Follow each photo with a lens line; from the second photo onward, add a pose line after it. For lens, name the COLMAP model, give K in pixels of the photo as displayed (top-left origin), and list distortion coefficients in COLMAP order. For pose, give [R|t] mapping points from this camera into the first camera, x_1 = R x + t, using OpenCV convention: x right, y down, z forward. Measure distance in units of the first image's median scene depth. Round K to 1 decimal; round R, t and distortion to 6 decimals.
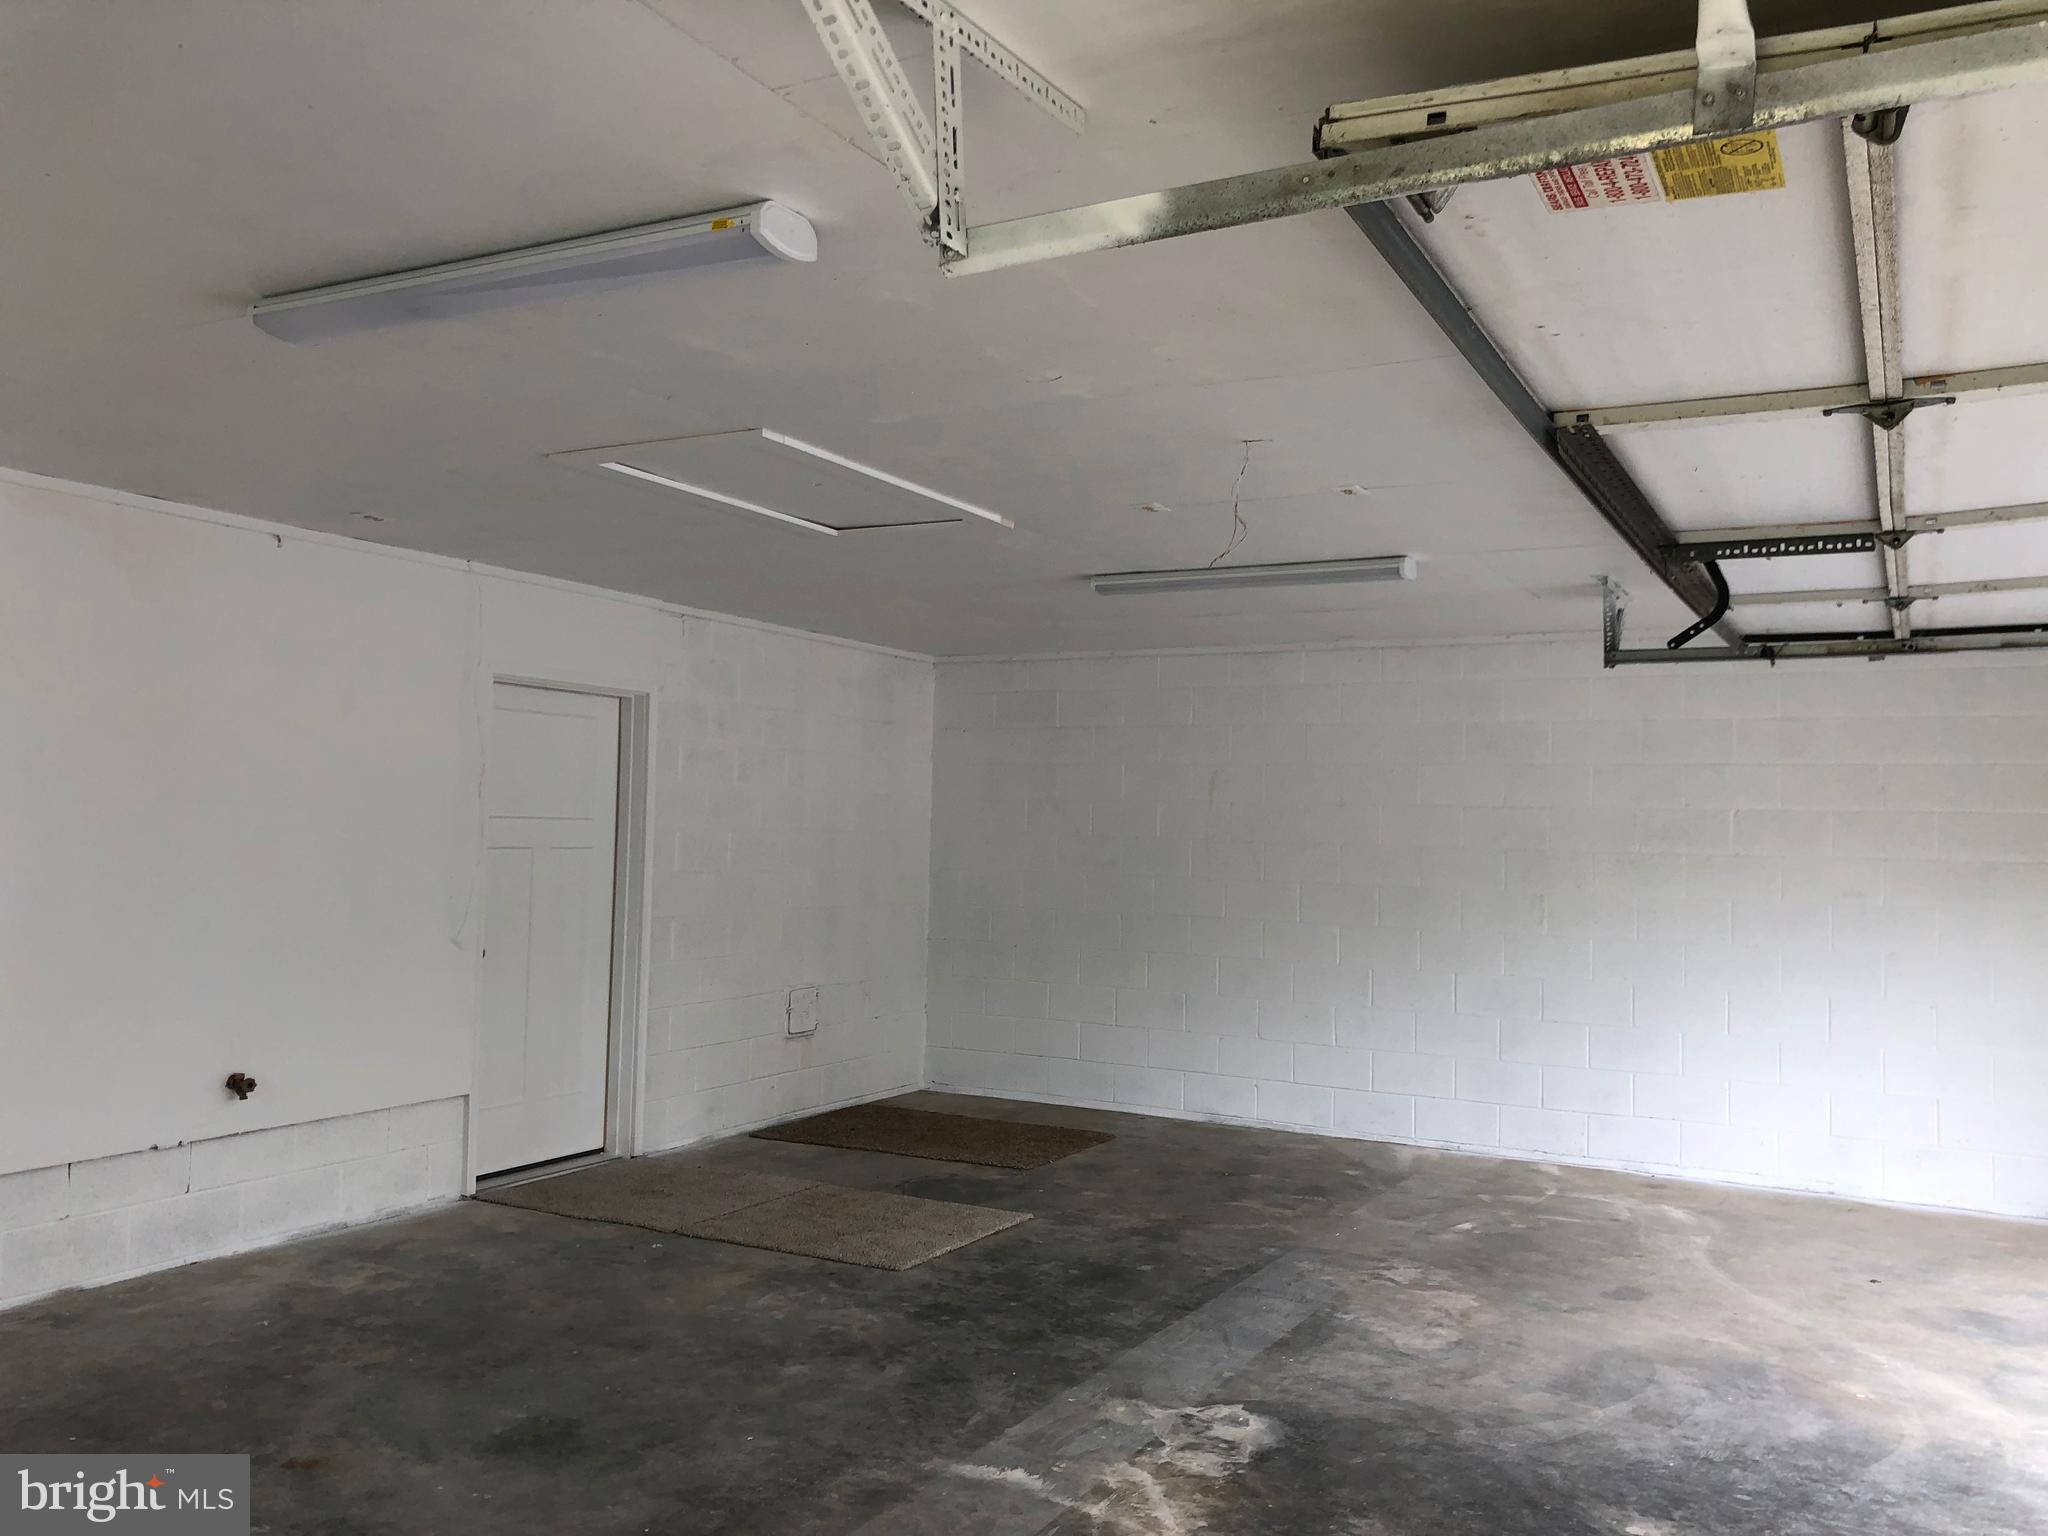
lens RADIAL K [[1674.0, 0, 1027.3], [0, 1674.0, 742.0], [0, 0, 1]] dist [0.048295, -0.048902]
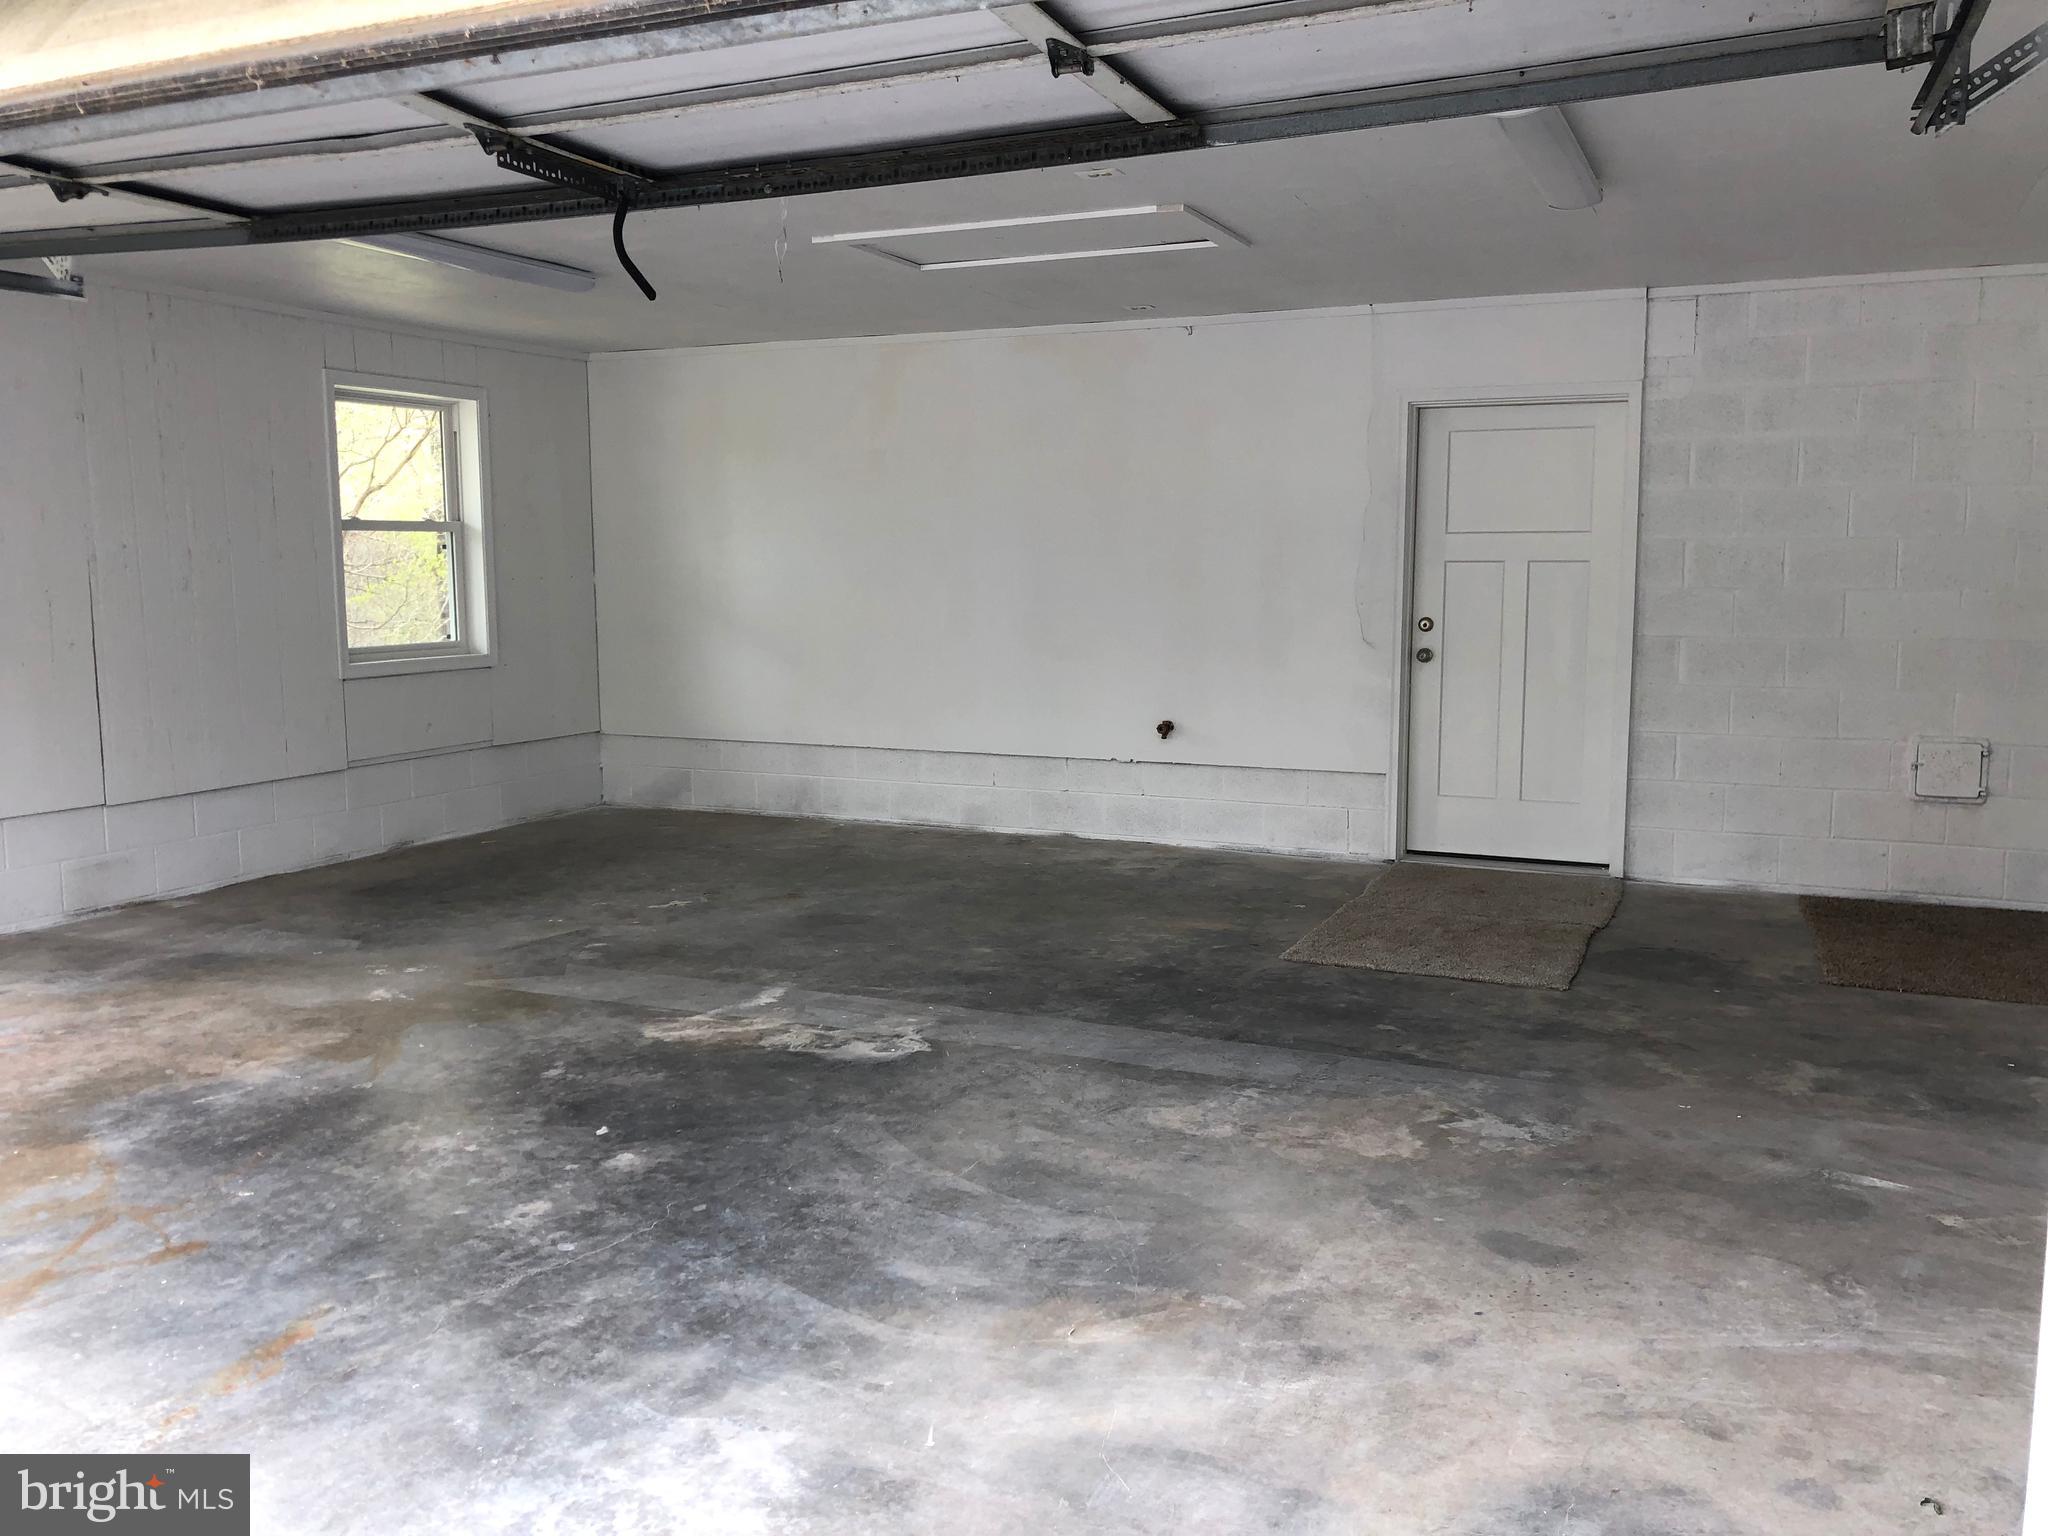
lens RADIAL K [[1687.4, 0, 1022.5], [0, 1687.4, 716.1], [0, 0, 1]] dist [0.131531, -0.345351]
pose [[0.062003, 0.071286, -0.995527, 1.211374], [0.054330, 0.995726, 0.074684, 0.103485], [0.996596, -0.058717, 0.057865, 1.021502]]
